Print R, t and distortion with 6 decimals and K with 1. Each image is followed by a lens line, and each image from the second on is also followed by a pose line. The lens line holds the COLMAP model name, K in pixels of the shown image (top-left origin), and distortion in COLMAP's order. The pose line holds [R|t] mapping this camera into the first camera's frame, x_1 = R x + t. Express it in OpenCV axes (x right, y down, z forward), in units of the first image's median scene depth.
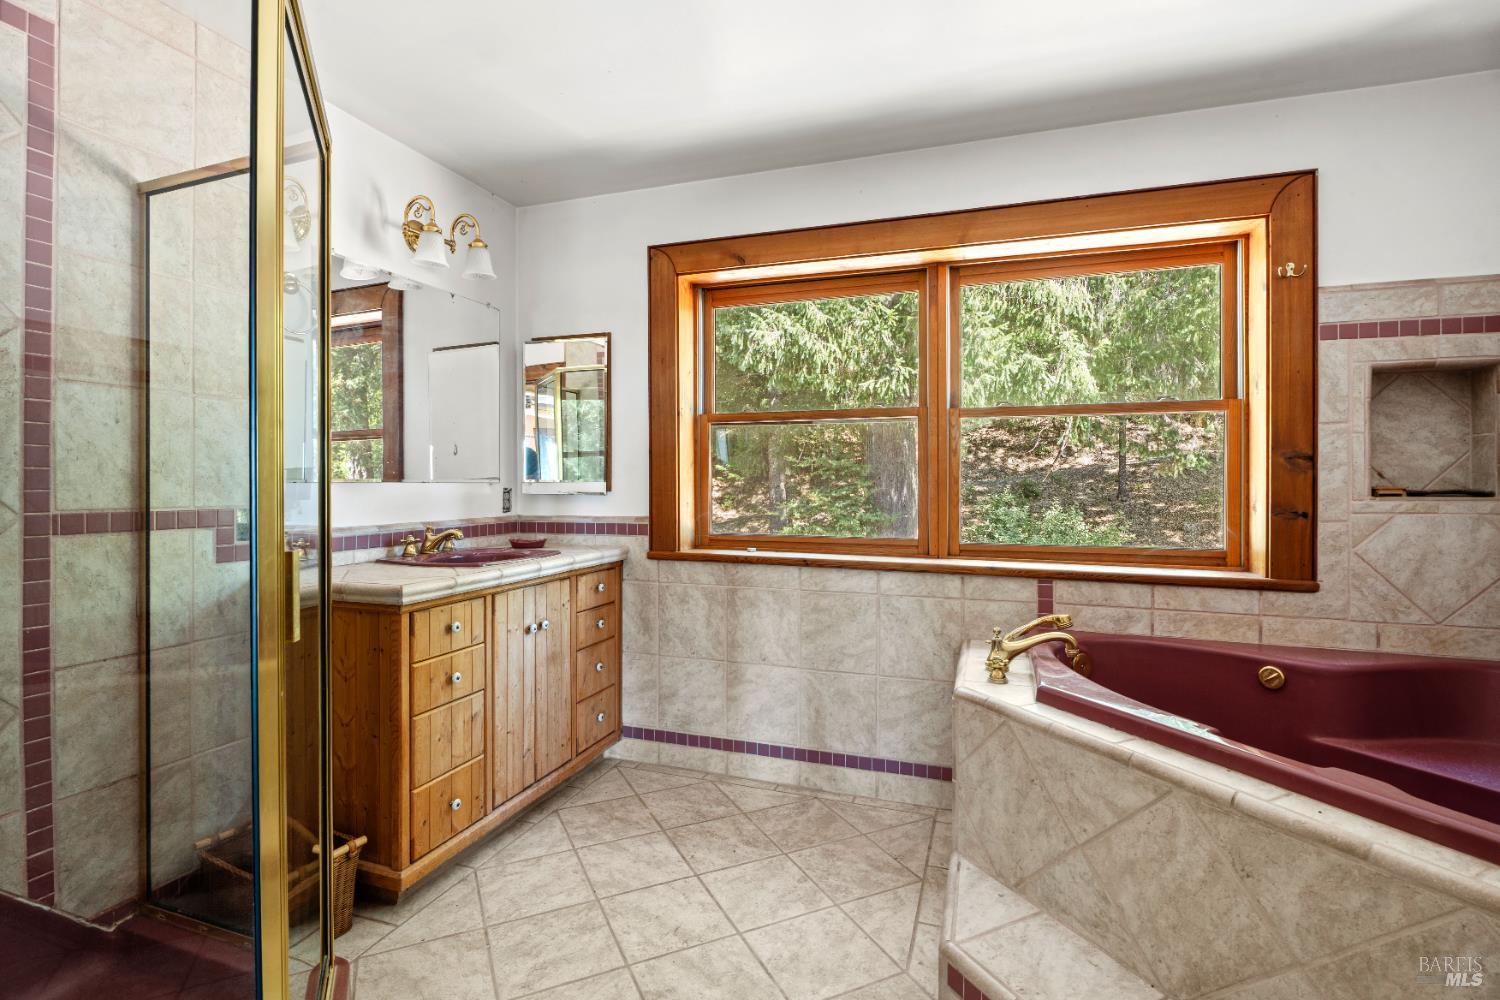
lens RADIAL K [[697.7, 0, 747.8], [0, 697.7, 490.8], [0, 0, 1]] dist [-0.002563, -0.000095]
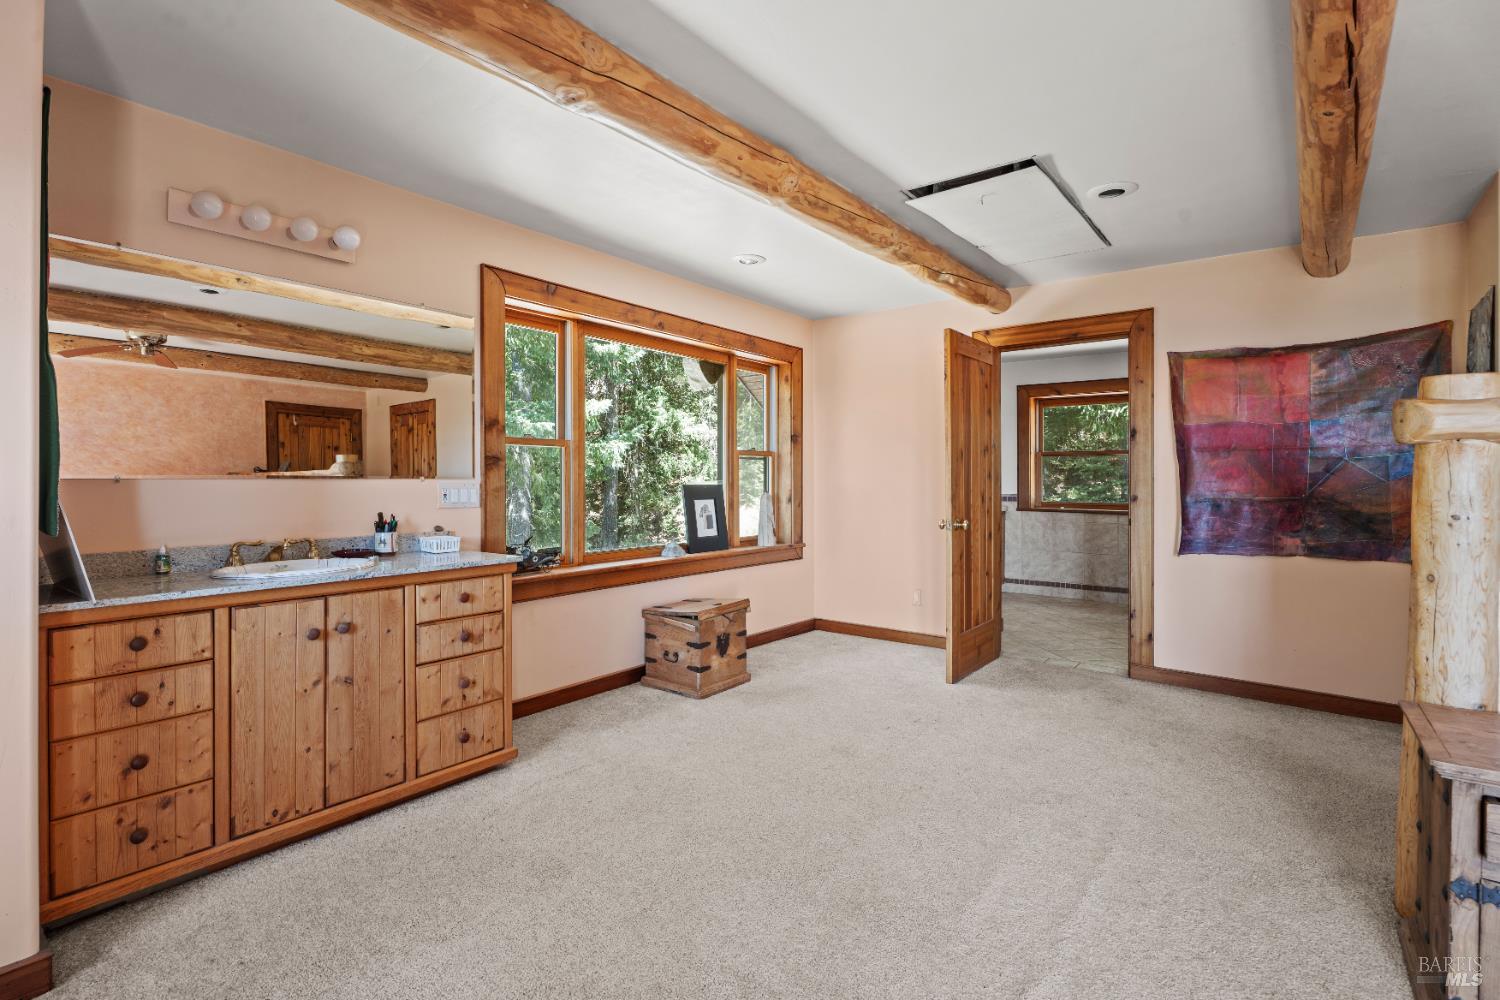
lens RADIAL K [[697.7, 0, 755.7], [0, 697.7, 491.9], [0, 0, 1]] dist [-0.002563, -0.000095]
pose [[0.949193, 0.001851, -0.314688, -0.251557], [-0.001397, 0.999998, 0.001668, 0.027729], [0.314691, -0.001144, 0.949194, -1.709371]]
